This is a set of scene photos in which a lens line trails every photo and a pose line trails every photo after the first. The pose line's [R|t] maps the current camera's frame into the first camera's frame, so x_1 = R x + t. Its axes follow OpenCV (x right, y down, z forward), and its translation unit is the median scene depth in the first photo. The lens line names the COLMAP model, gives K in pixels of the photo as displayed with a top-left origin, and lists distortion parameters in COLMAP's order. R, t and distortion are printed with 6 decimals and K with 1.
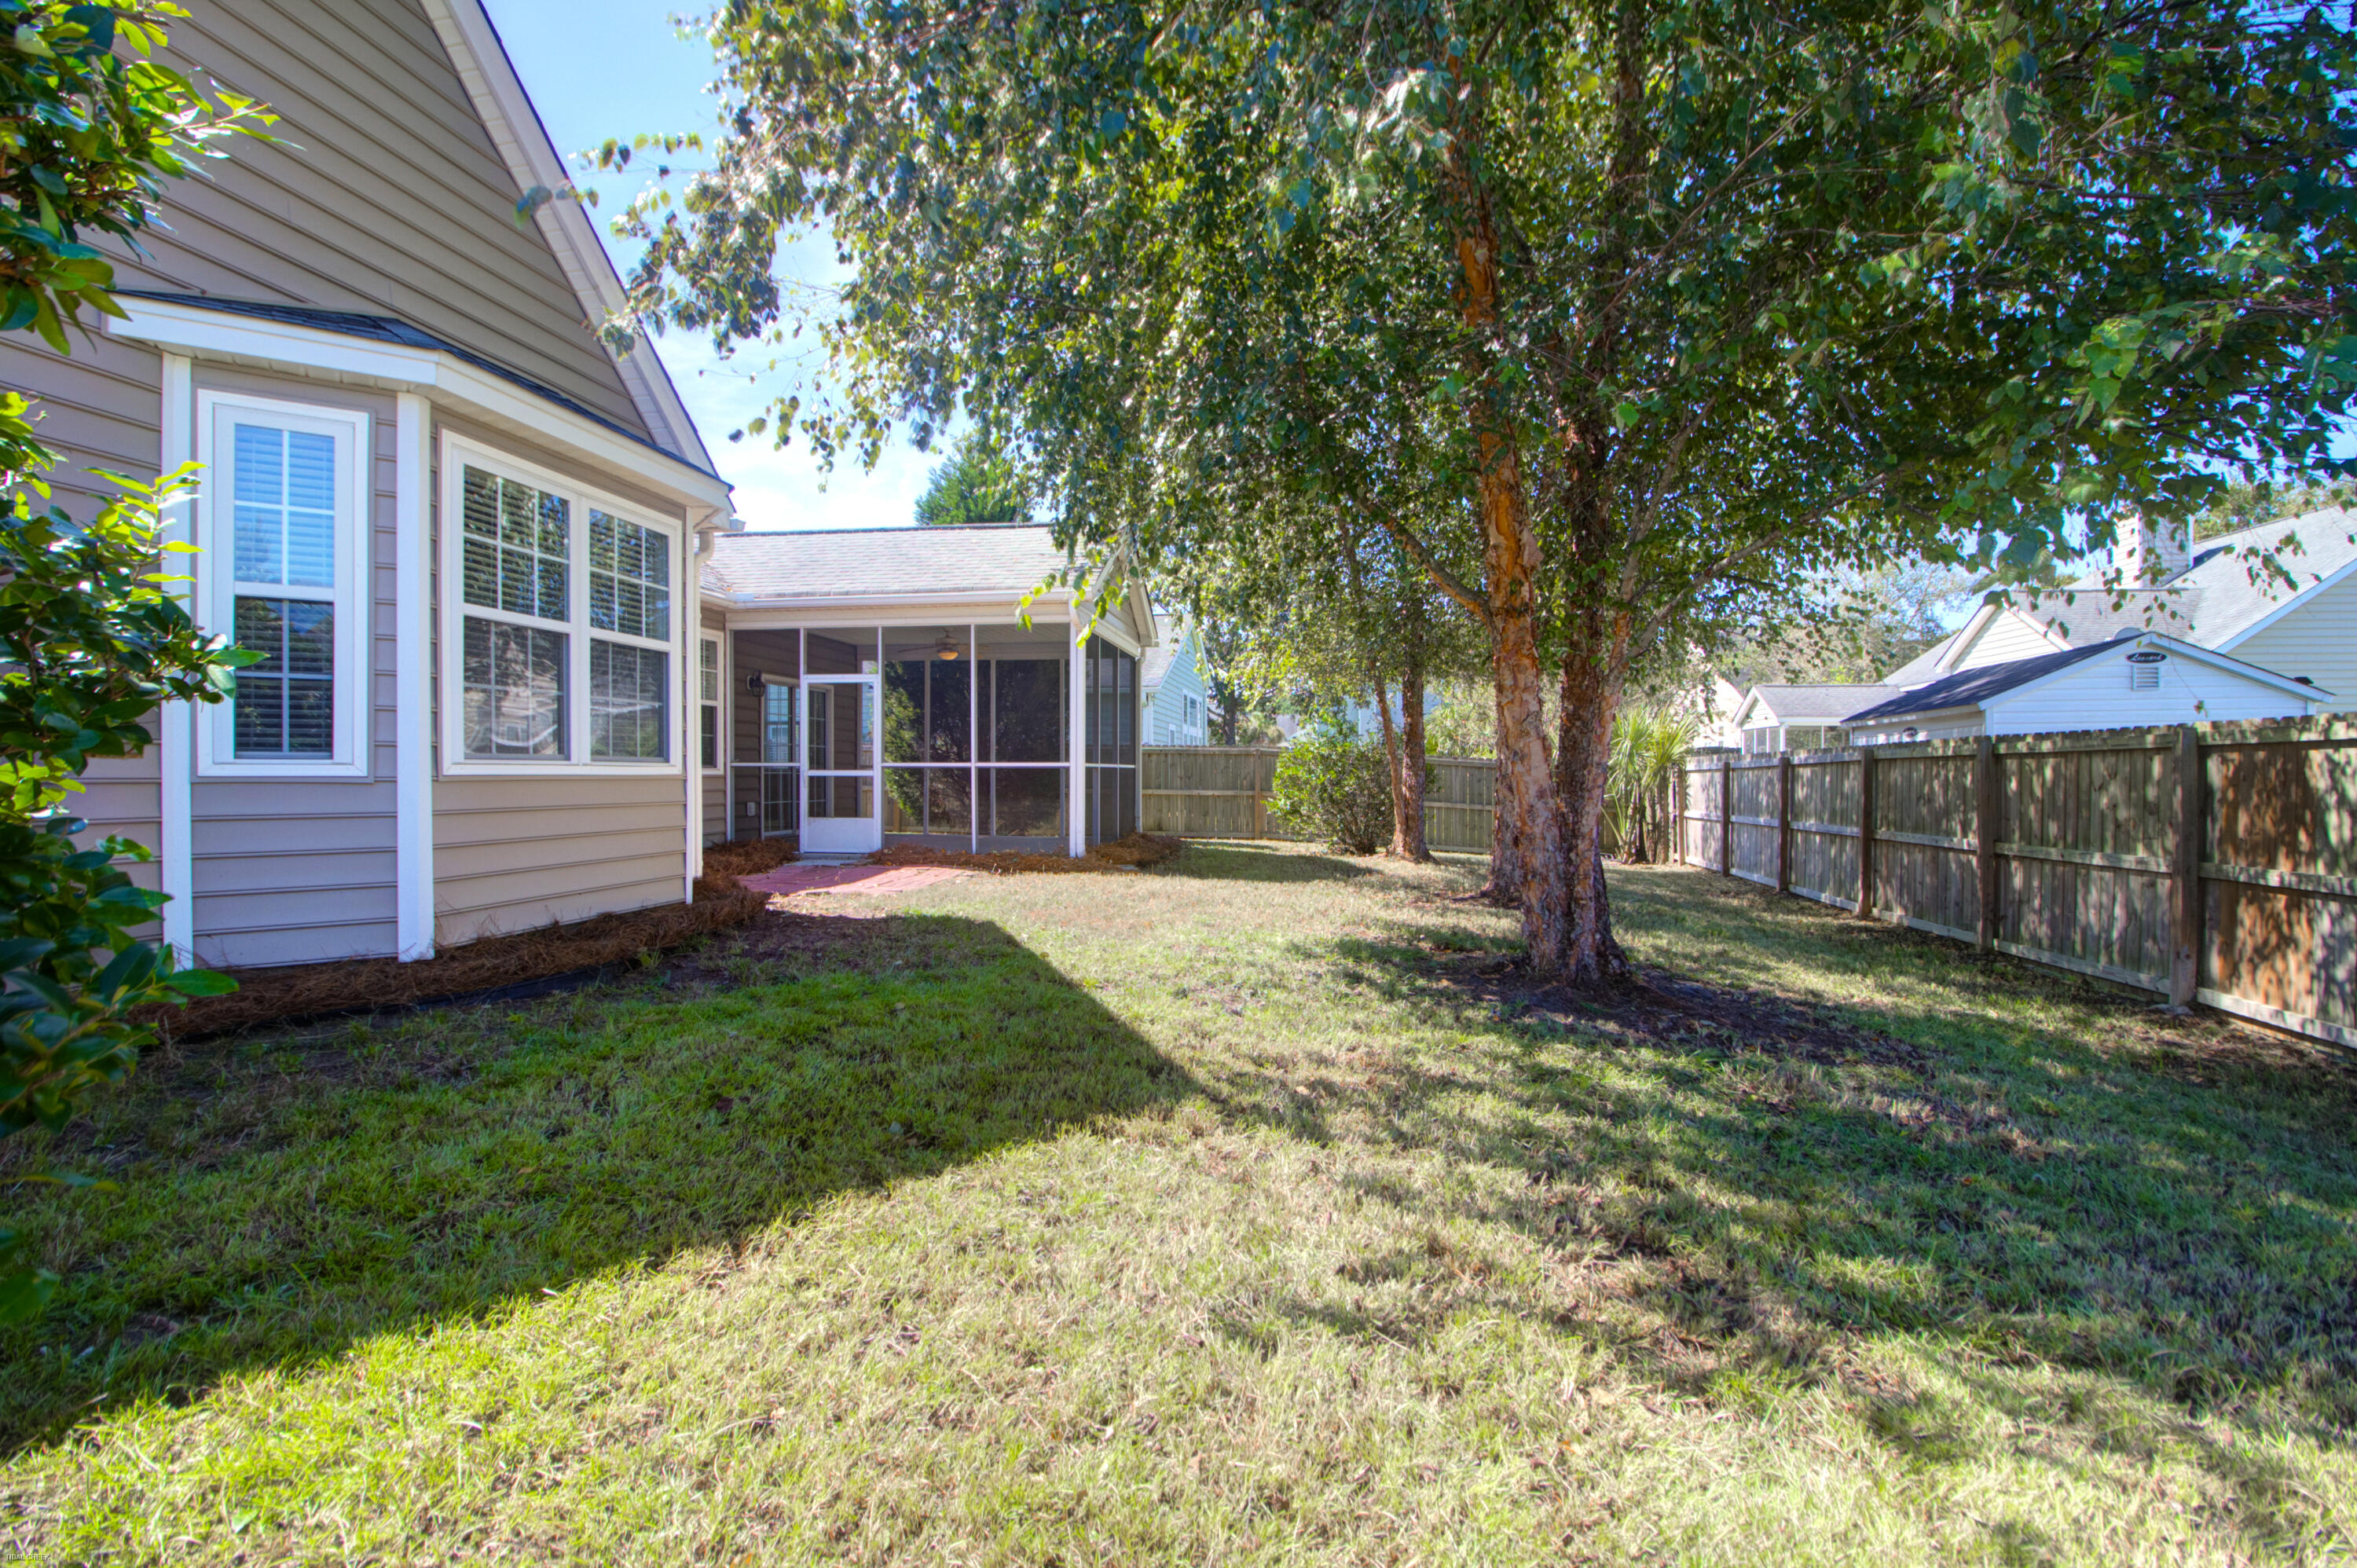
lens RADIAL K [[1082.7, 0, 1178.5], [0, 1082.7, 784.0], [0, 0, 1]] dist [-0.004992, -0.010510]
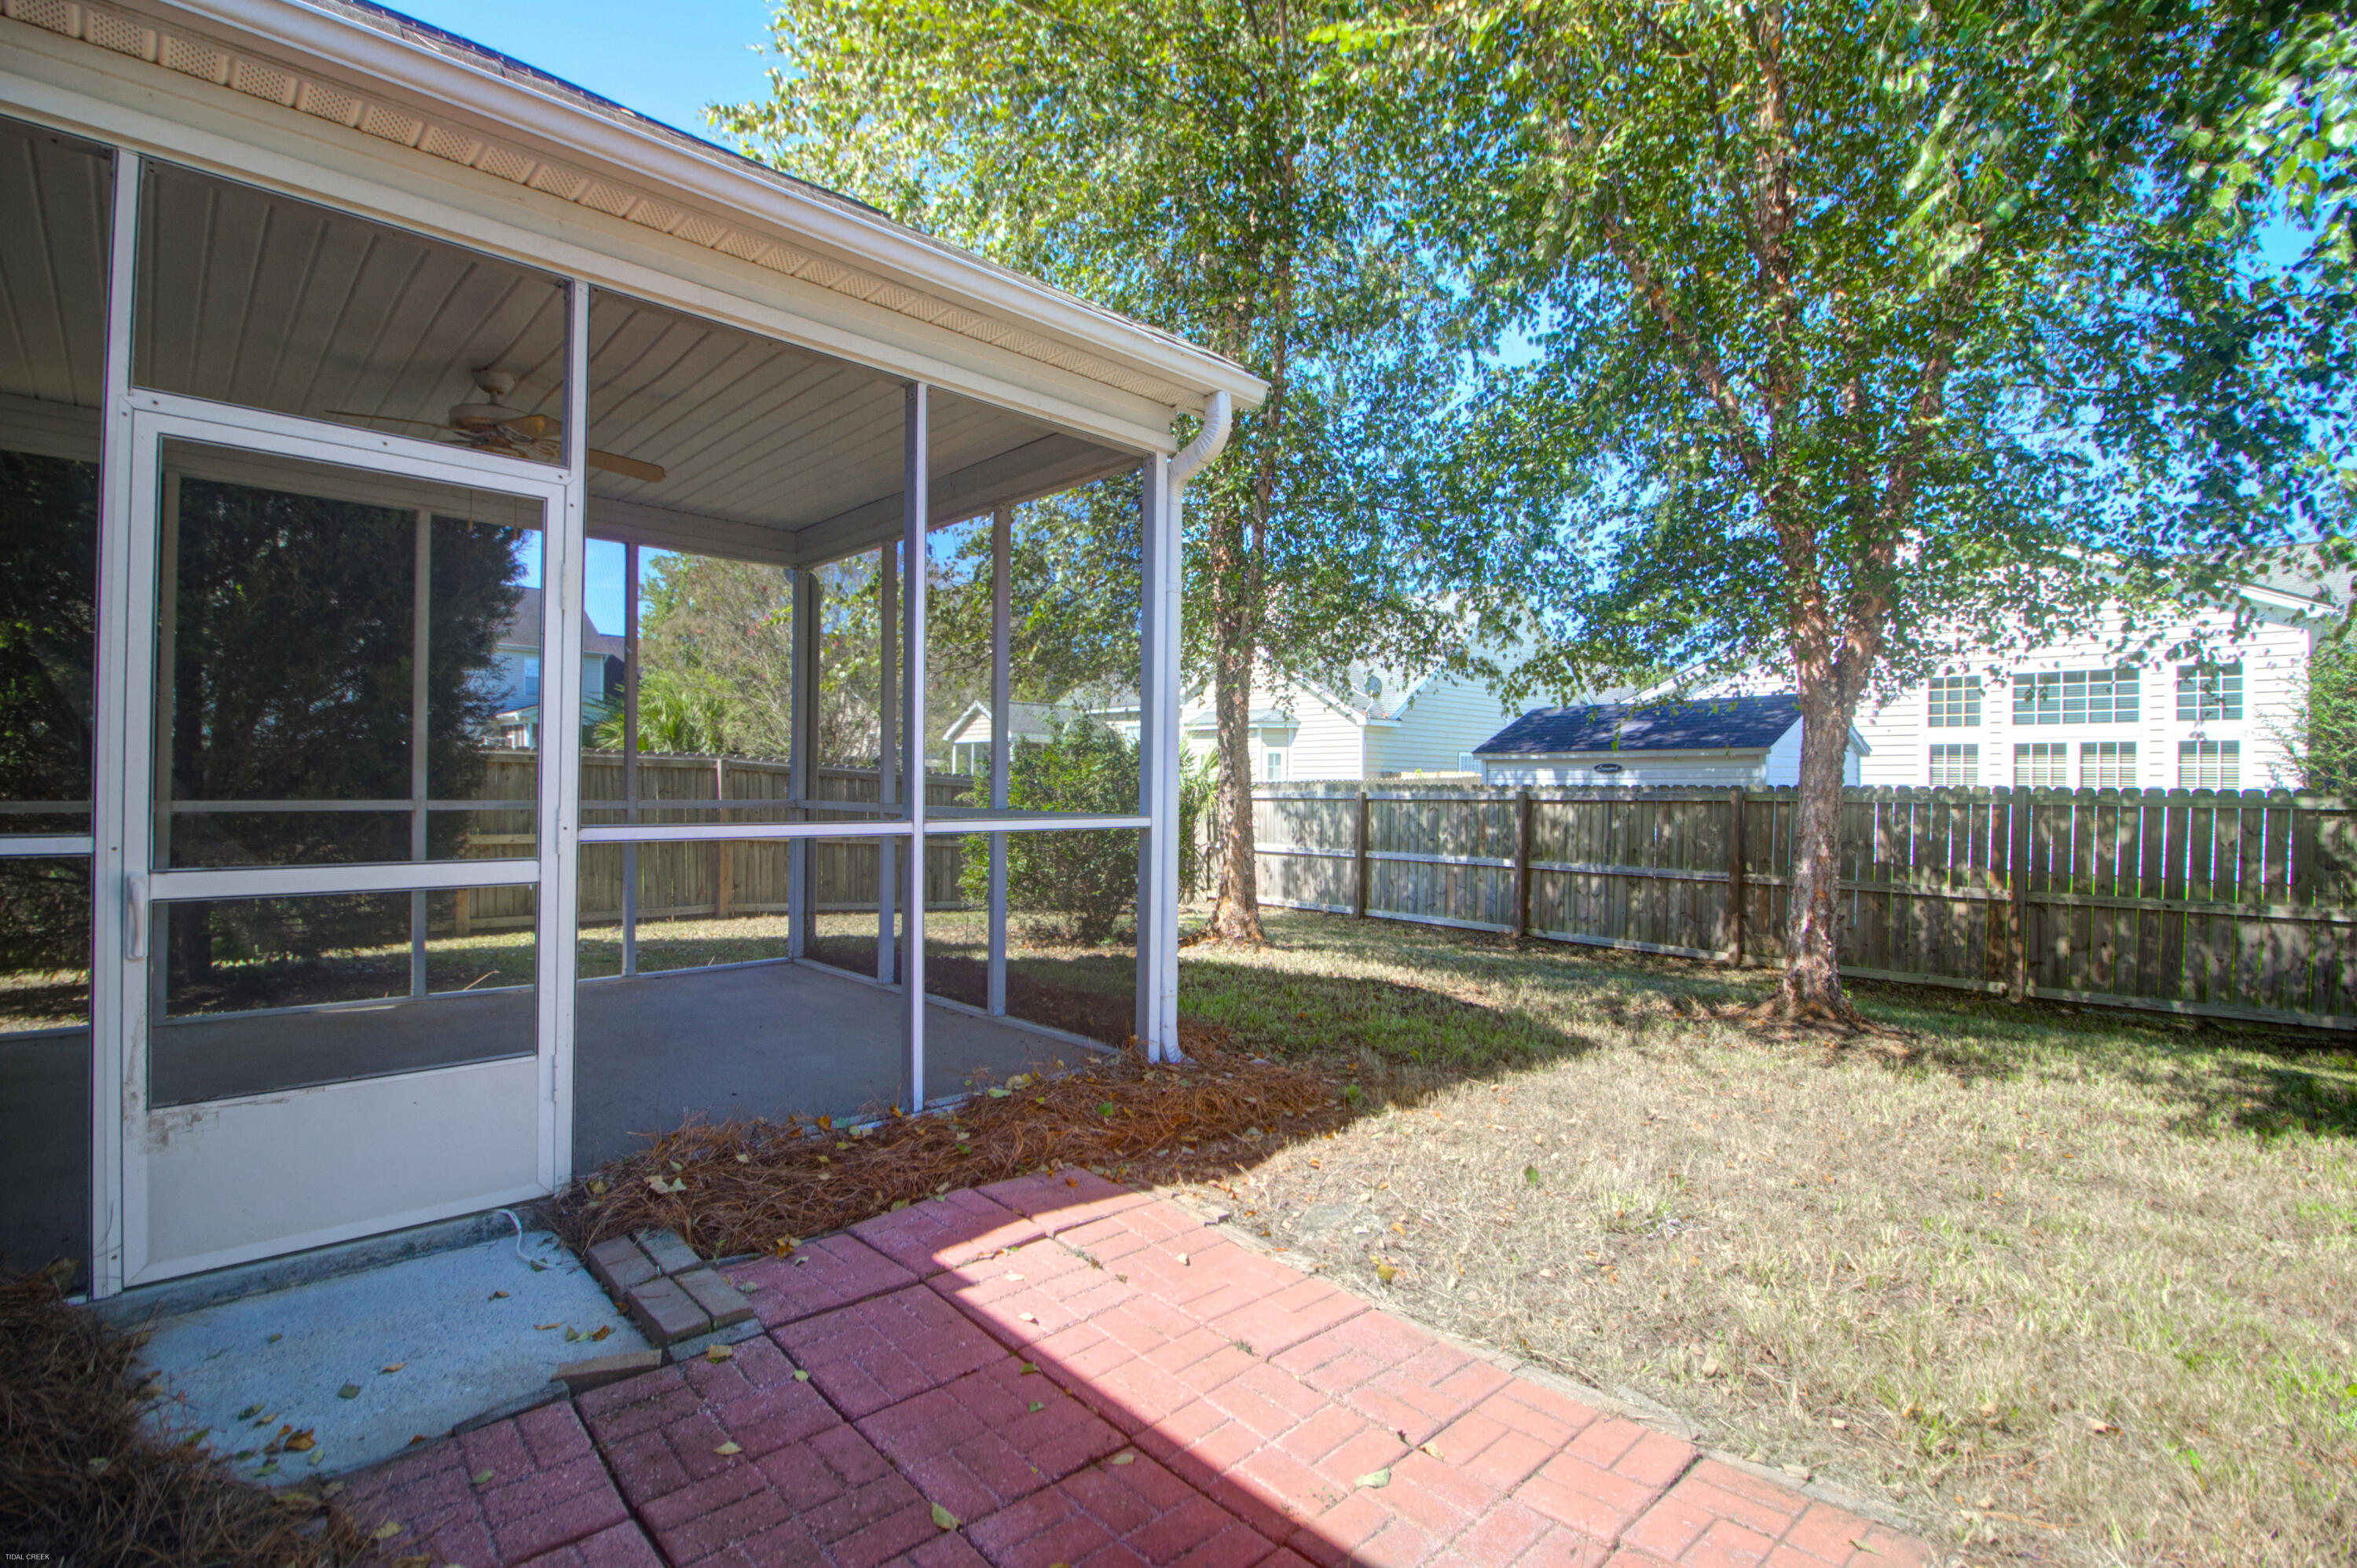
lens RADIAL K [[1082.7, 0, 1178.5], [0, 1082.7, 784.0], [0, 0, 1]] dist [-0.004992, -0.010510]
pose [[0.593386, 0.005643, 0.804899, -0.784800], [-0.003200, 0.999984, -0.004651, -0.058730], [-0.804912, 0.000184, 0.593394, 1.489177]]
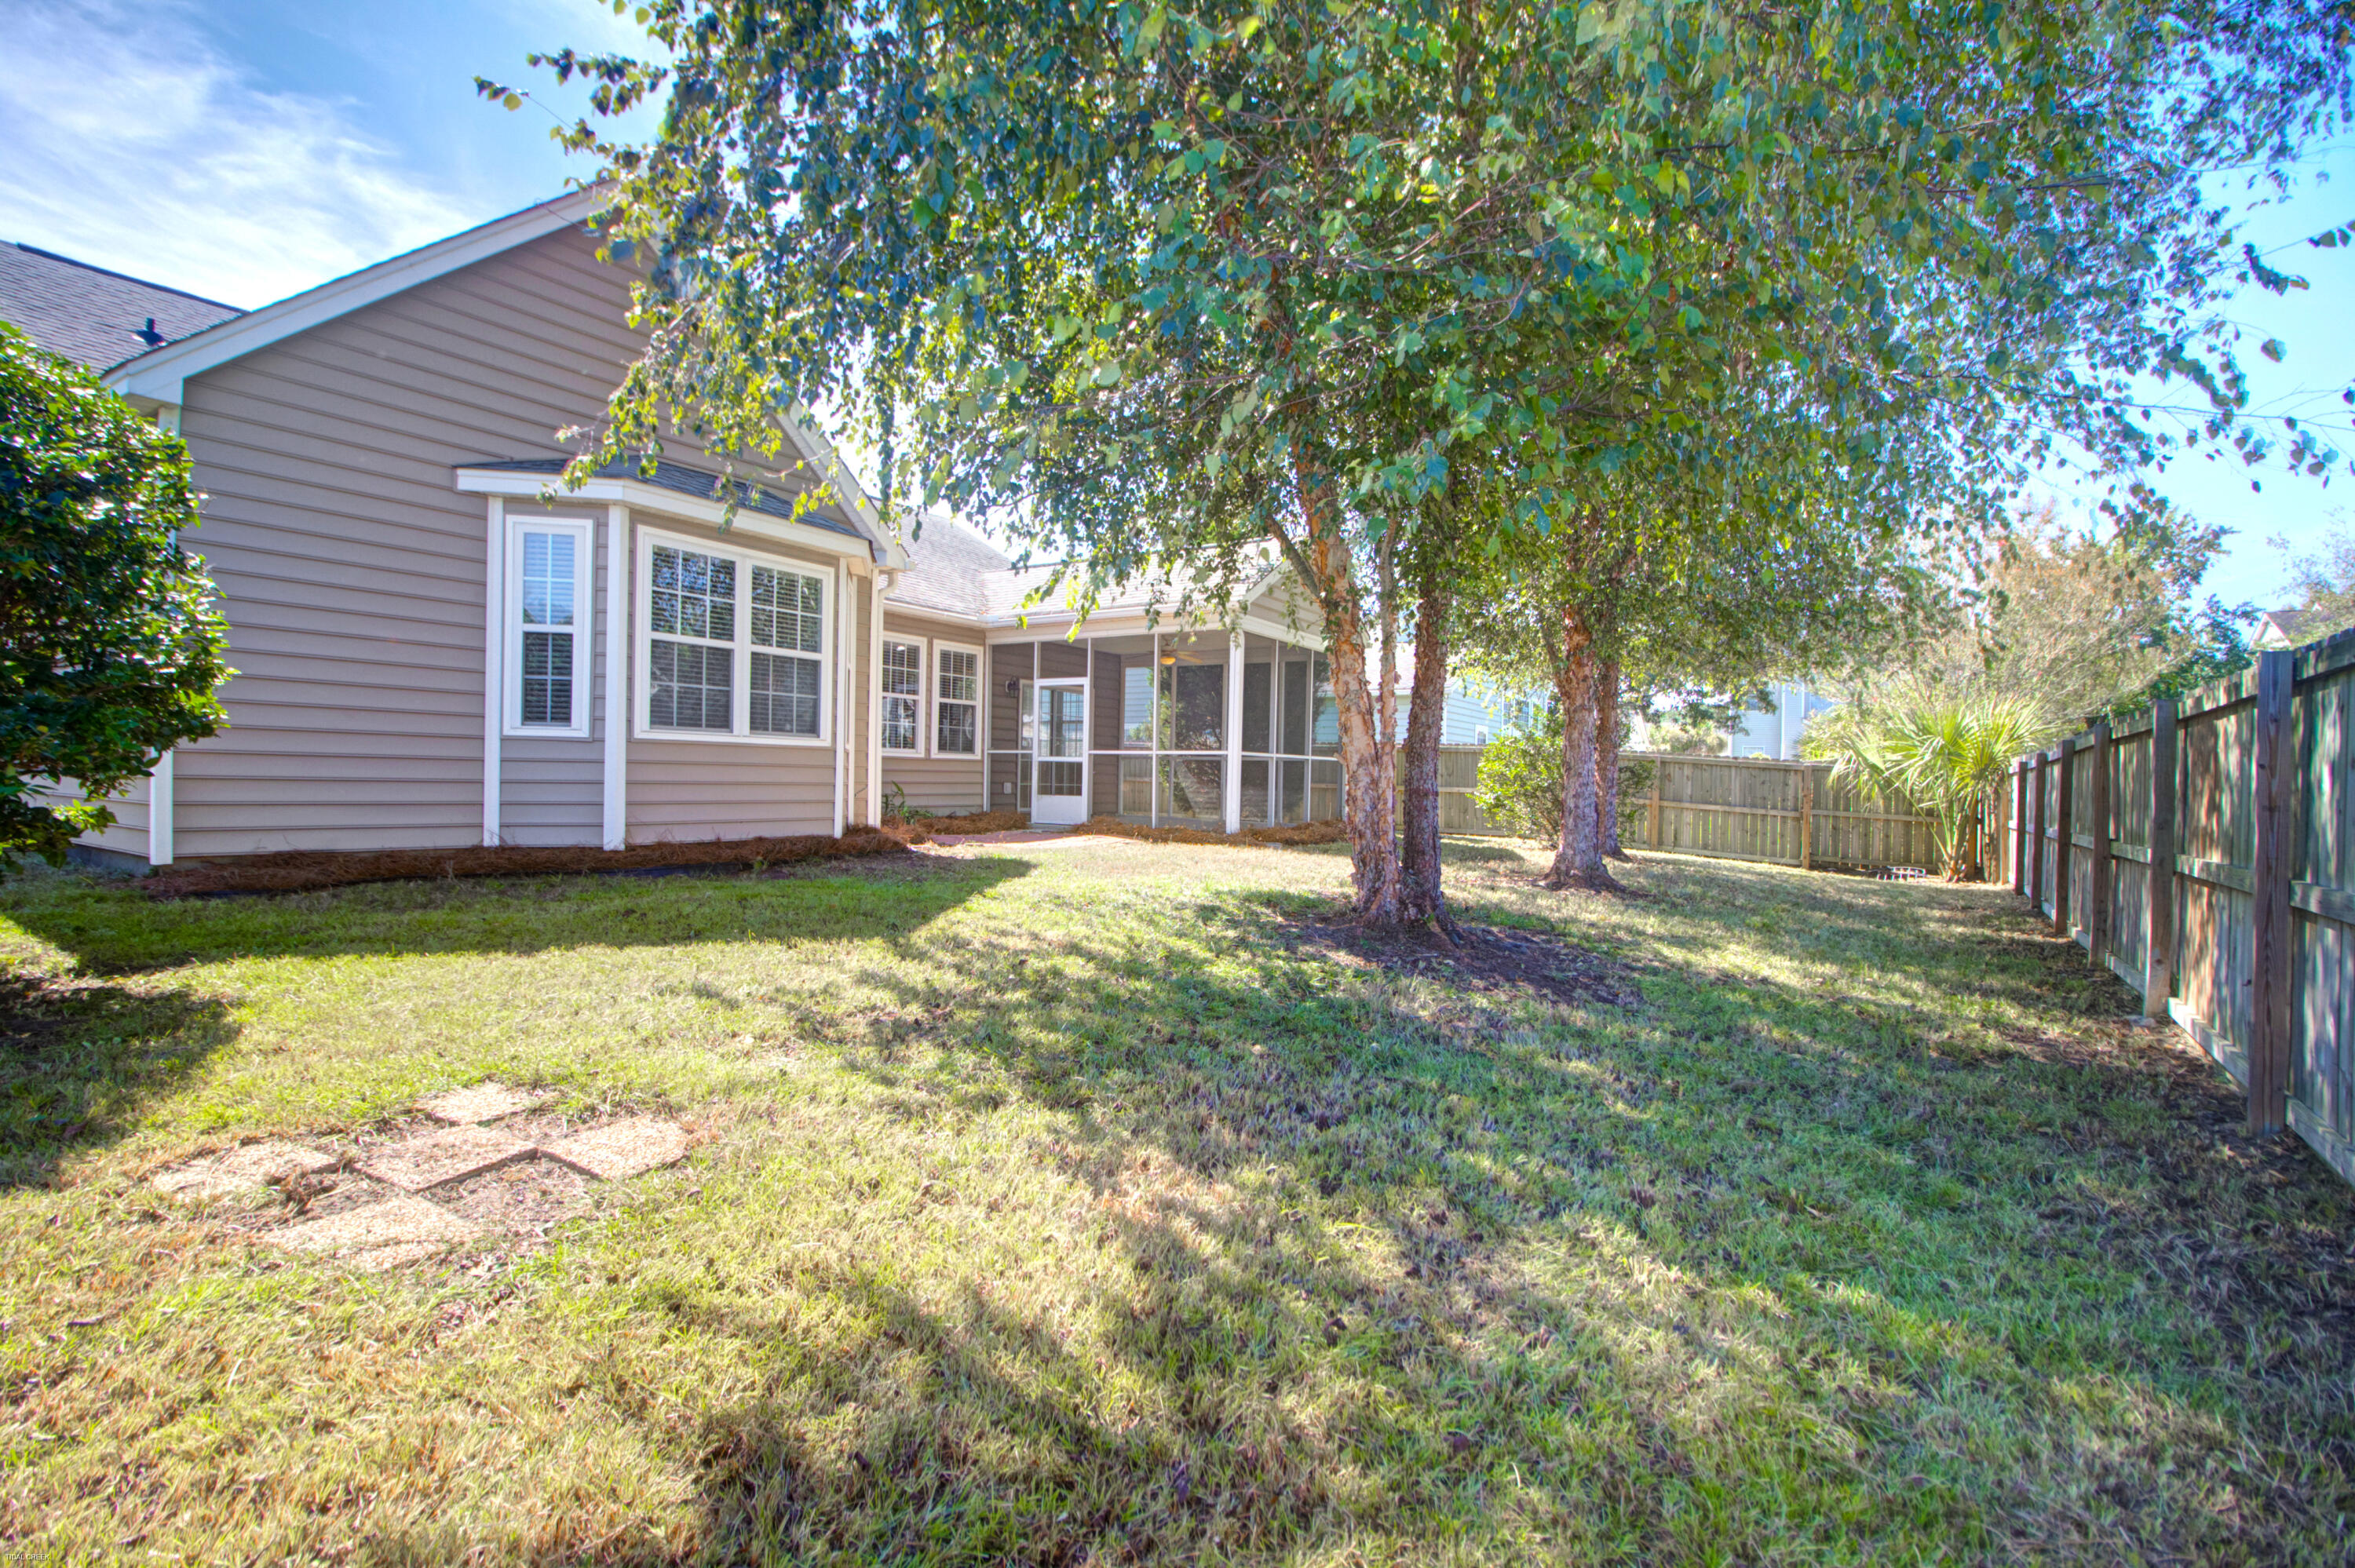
lens RADIAL K [[1081.7, 0, 1177.5], [0, 1081.7, 784.0], [0, 0, 1]] dist [-0.004992, -0.010510]
pose [[0.913819, 0.018747, -0.405689, 0.612896], [-0.022511, 0.999736, -0.004508, 0.042071], [0.405497, 0.013252, 0.914000, -0.126951]]
